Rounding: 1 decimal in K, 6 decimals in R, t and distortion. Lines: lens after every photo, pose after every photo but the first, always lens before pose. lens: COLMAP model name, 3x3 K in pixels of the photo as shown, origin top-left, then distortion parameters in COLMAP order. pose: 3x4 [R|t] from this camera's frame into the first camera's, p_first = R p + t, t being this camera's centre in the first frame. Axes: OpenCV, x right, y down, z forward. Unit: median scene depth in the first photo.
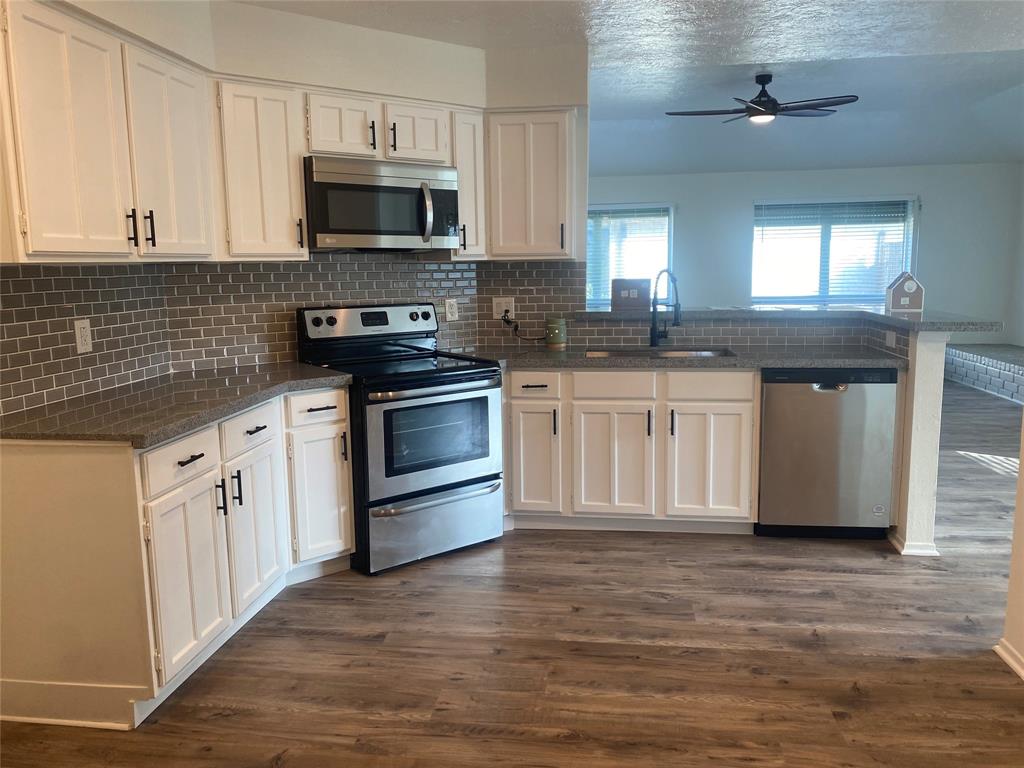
lens RADIAL K [[783.6, 0, 505.4], [0, 783.6, 377.4], [0, 0, 1]] dist [-0.016469, 0.014660]
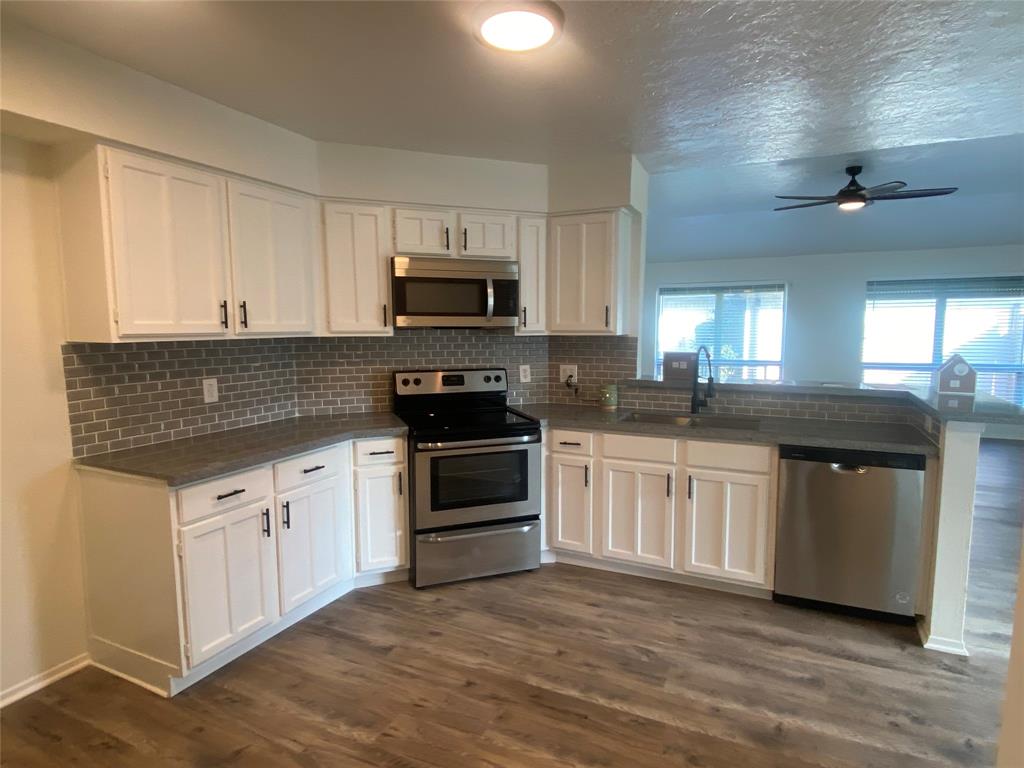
lens RADIAL K [[578.8, 0, 503.4], [0, 578.8, 381.9], [0, 0, 1]] dist [0.015278, -0.023021]
pose [[0.951412, 0.041685, -0.305088, 0.224528], [-0.054564, 0.997938, -0.033805, -0.051937], [0.303049, 0.048809, 0.951724, 0.149139]]
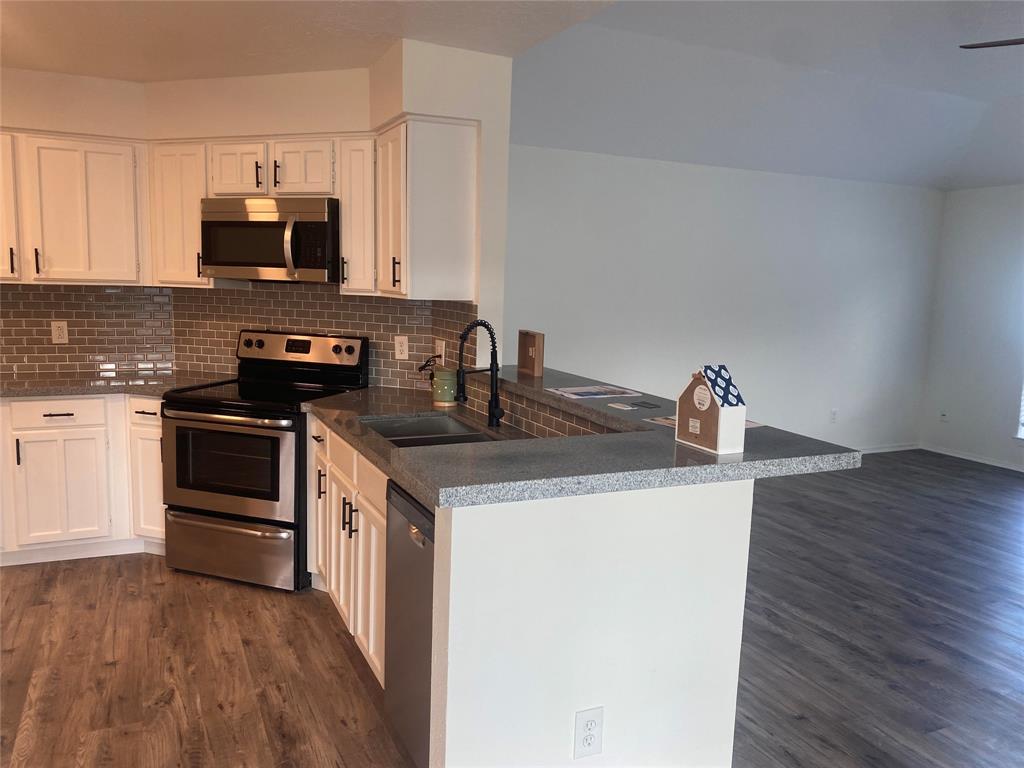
lens RADIAL K [[783.6, 0, 512.0], [0, 783.6, 380.0], [0, 0, 1]] dist [-0.016469, 0.014660]
pose [[0.540966, 0.138553, -0.829553, 0.980579], [-0.157664, 0.985558, 0.061793, -0.160485], [0.826134, 0.097363, 0.554998, 0.754474]]
